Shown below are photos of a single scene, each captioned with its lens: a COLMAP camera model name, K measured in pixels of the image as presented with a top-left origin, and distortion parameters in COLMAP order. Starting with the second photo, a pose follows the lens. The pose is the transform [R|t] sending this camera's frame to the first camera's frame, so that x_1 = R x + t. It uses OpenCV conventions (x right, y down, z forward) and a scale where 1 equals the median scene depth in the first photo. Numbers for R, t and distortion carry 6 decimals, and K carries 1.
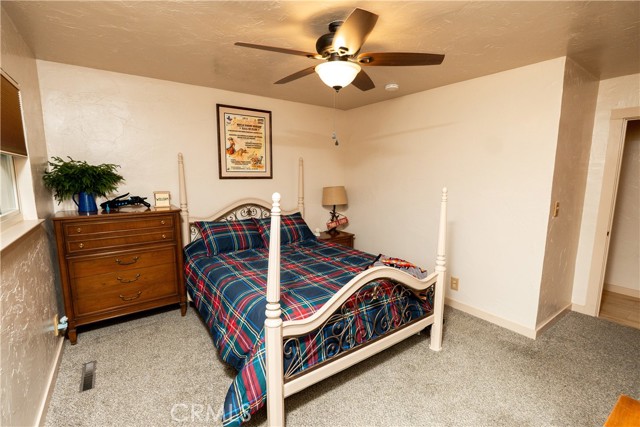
lens RADIAL K [[293.8, 0, 317.7], [0, 293.8, 213.5], [0, 0, 1]] dist [-0.007740, 0.002439]
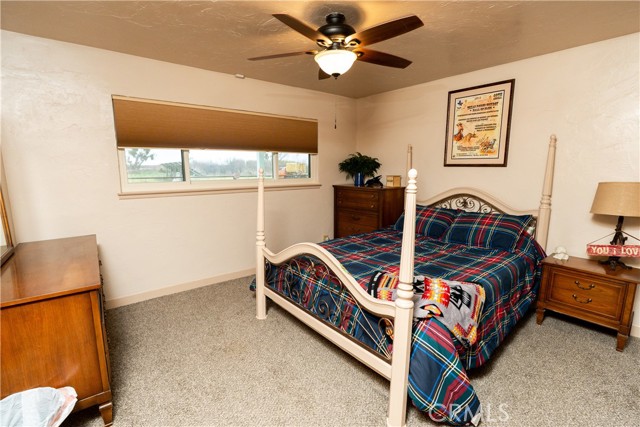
lens RADIAL K [[293.8, 0, 317.1], [0, 293.8, 213.8], [0, 0, 1]] dist [-0.007740, 0.002439]
pose [[0.081406, 0.155326, -0.984503, 0.643139], [-0.138131, 0.980008, 0.143195, -0.040080], [0.987063, 0.124334, 0.101234, 0.473013]]
